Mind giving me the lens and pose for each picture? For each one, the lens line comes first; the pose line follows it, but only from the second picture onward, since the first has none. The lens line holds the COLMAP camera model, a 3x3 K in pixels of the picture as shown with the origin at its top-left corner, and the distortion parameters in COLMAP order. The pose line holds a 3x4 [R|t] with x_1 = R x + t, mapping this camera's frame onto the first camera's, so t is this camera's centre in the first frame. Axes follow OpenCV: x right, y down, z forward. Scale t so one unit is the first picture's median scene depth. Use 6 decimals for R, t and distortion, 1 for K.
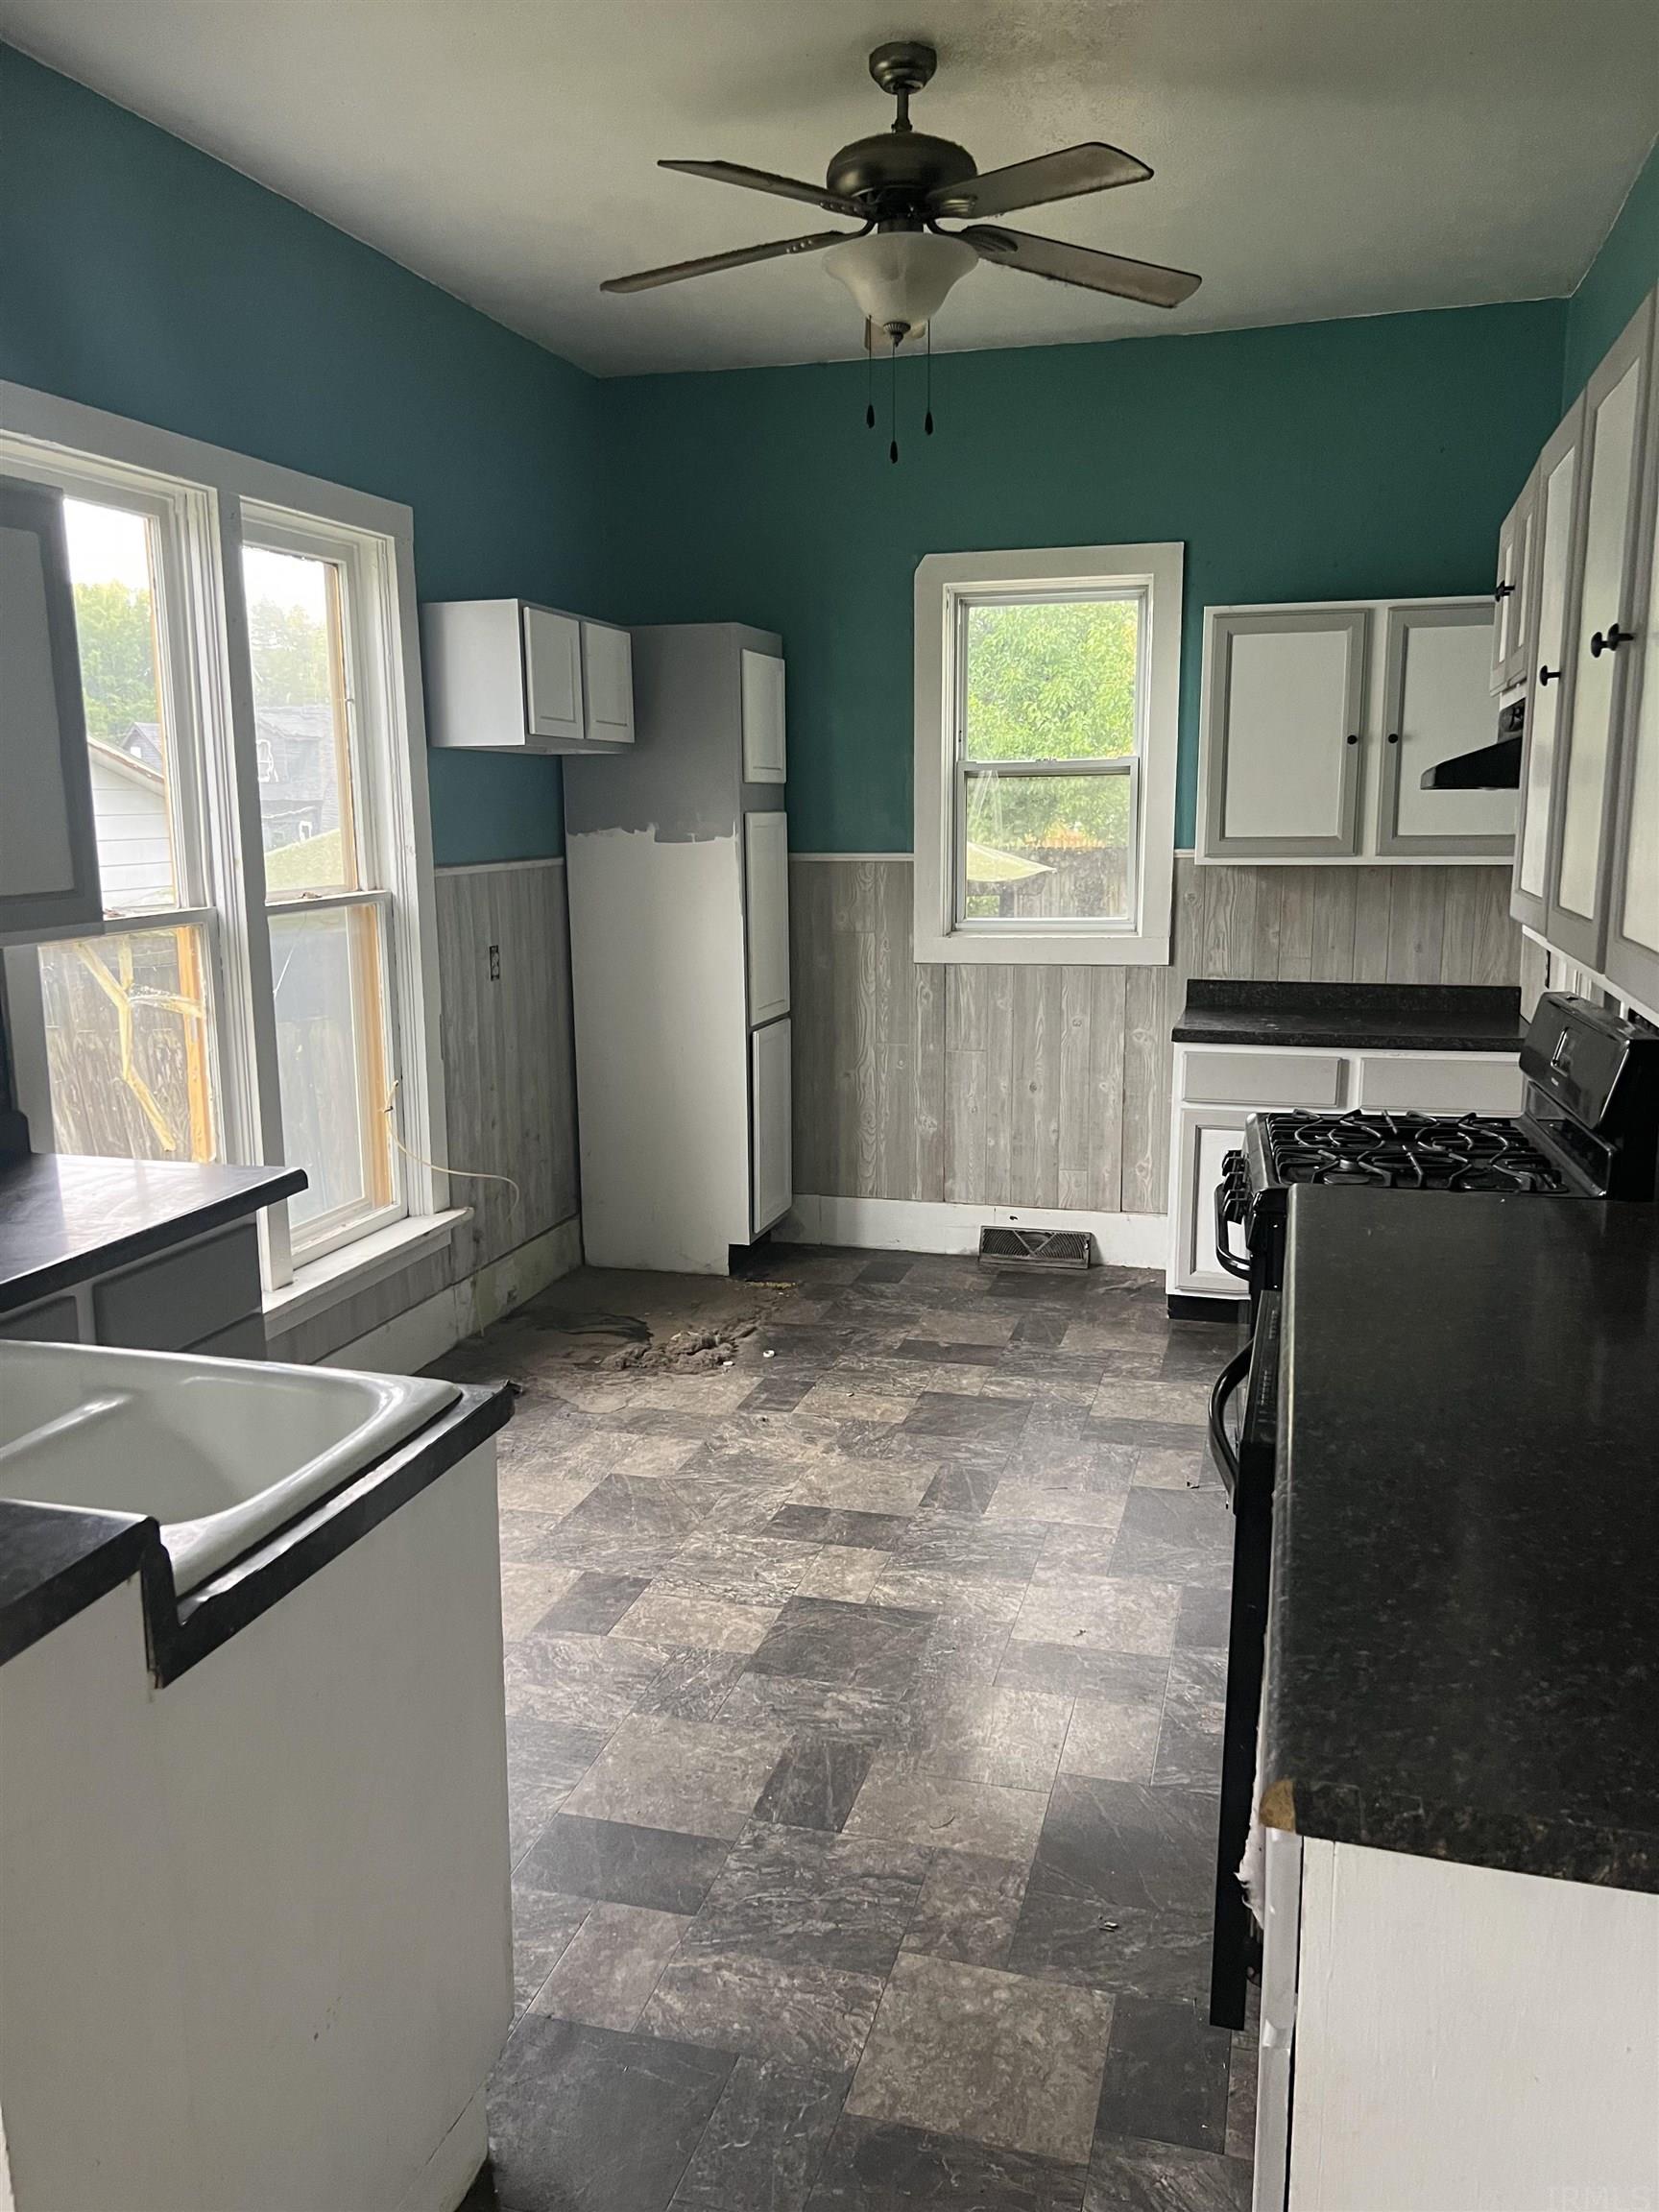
lens RADIAL K [[1648.5, 0, 840.7], [0, 1648.5, 1127.4], [0, 0, 1]] dist [0.209732, -0.479008]
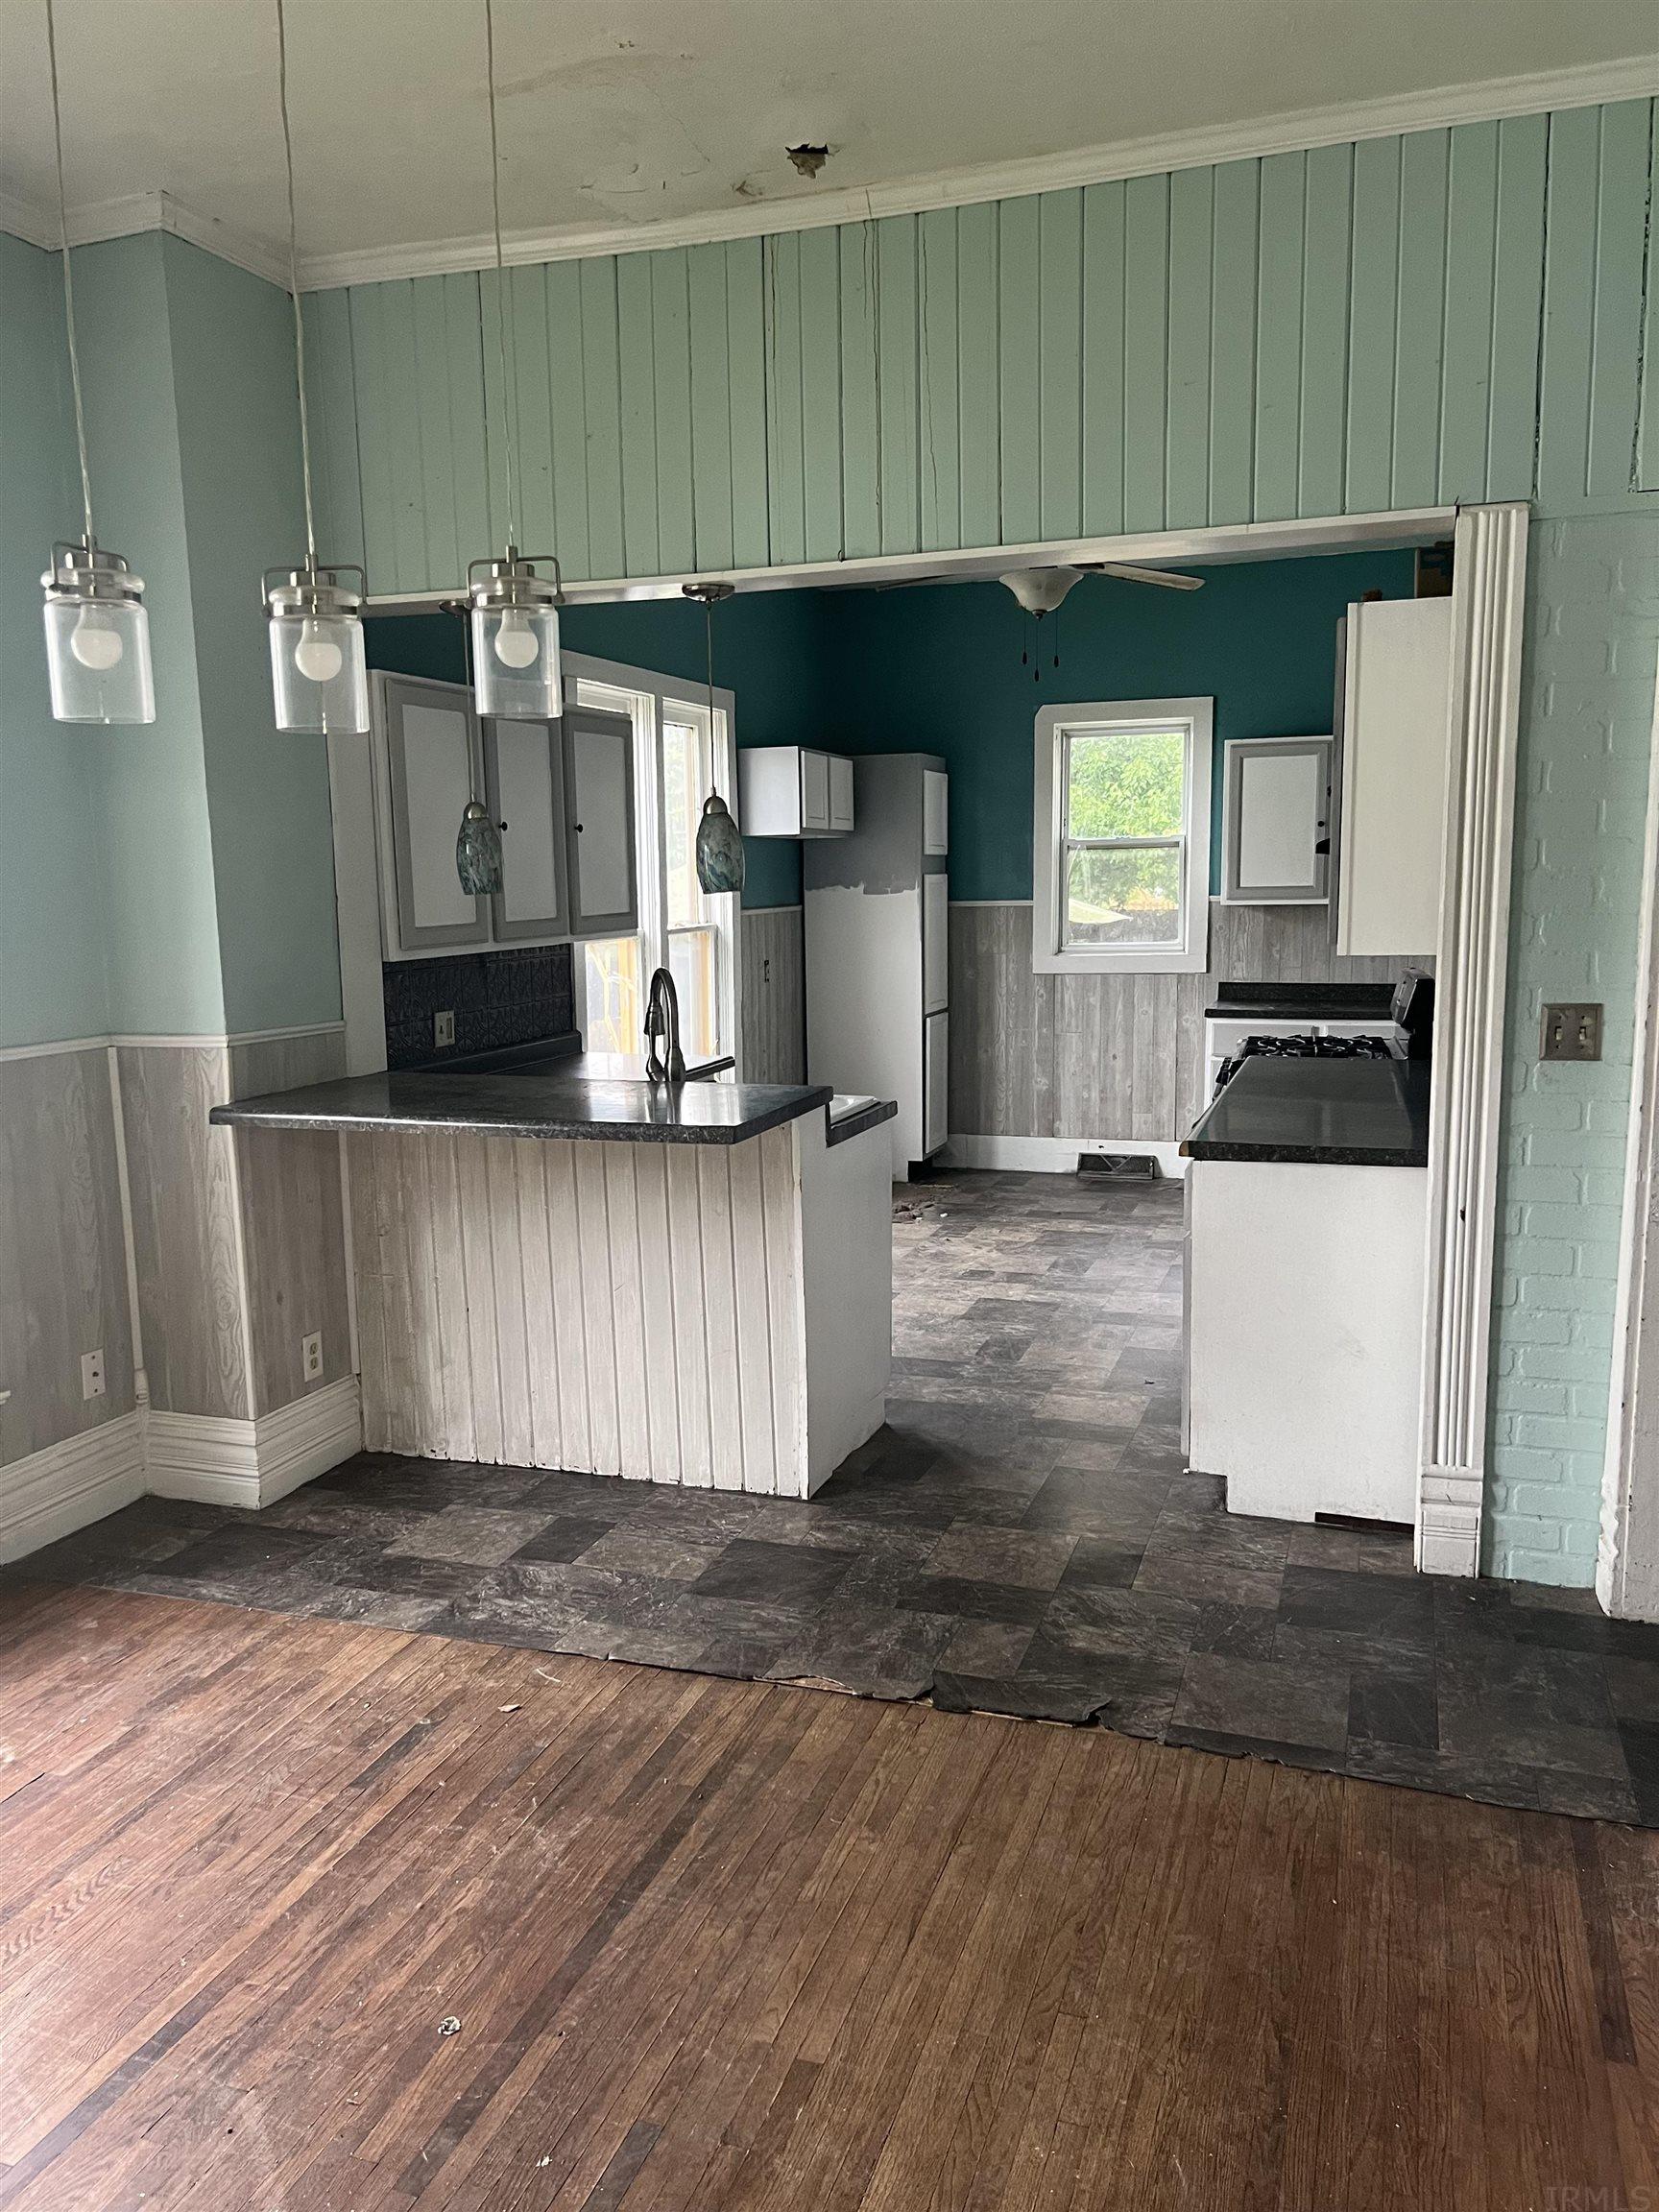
lens RADIAL K [[1648.5, 0, 840.7], [0, 1648.5, 1127.4], [0, 0, 1]] dist [0.209732, -0.479008]
pose [[0.998772, 0.001203, -0.049538, -0.055986], [-0.003249, 0.999144, -0.041248, 0.103465], [0.049446, 0.041359, 0.997920, -0.501146]]
